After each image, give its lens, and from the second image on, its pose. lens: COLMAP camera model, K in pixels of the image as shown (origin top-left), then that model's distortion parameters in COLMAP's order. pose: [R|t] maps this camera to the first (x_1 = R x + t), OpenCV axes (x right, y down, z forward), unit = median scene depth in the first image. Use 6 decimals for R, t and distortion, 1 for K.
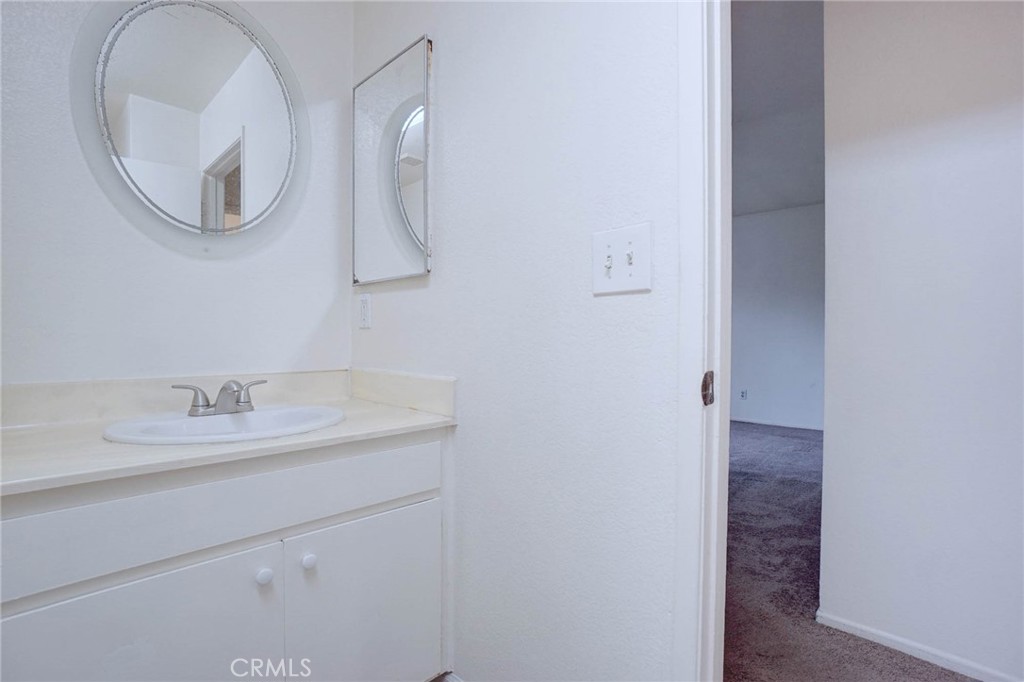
lens RADIAL K [[480.2, 0, 496.7], [0, 480.2, 338.8], [0, 0, 1]] dist [-0.056733, 0.022076]
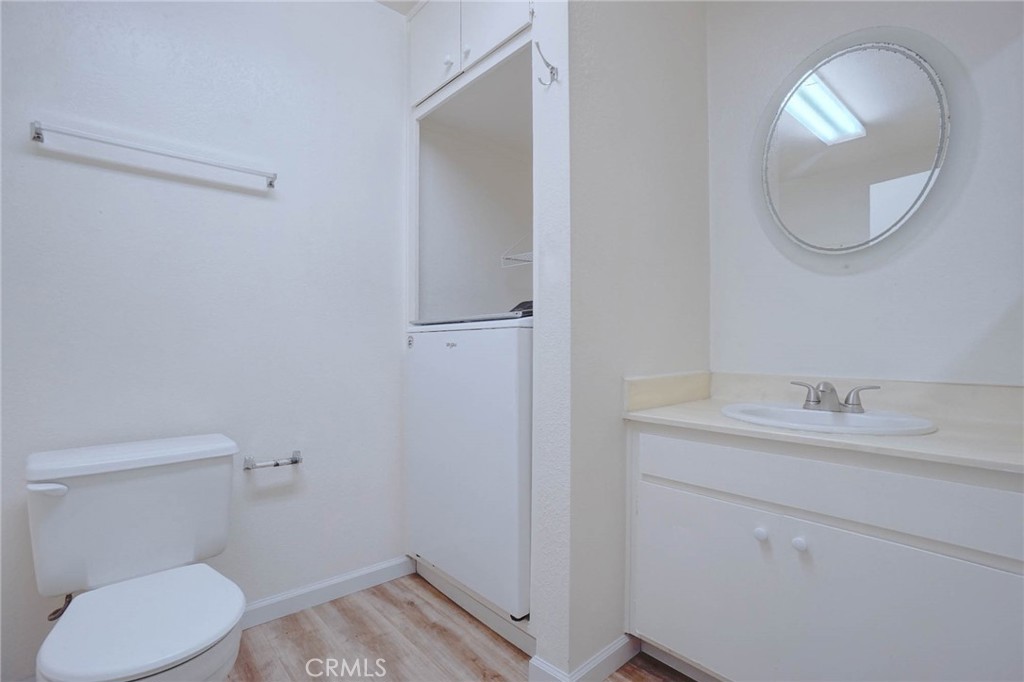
lens RADIAL K [[464.5, 0, 507.3], [0, 464.5, 337.8], [0, 0, 1]] dist [-0.062764, 0.023079]
pose [[-0.051321, -0.011018, -0.998621, 0.571592], [-0.004300, 0.999932, -0.010811, -0.003590], [0.998673, 0.003739, -0.051365, 0.279410]]
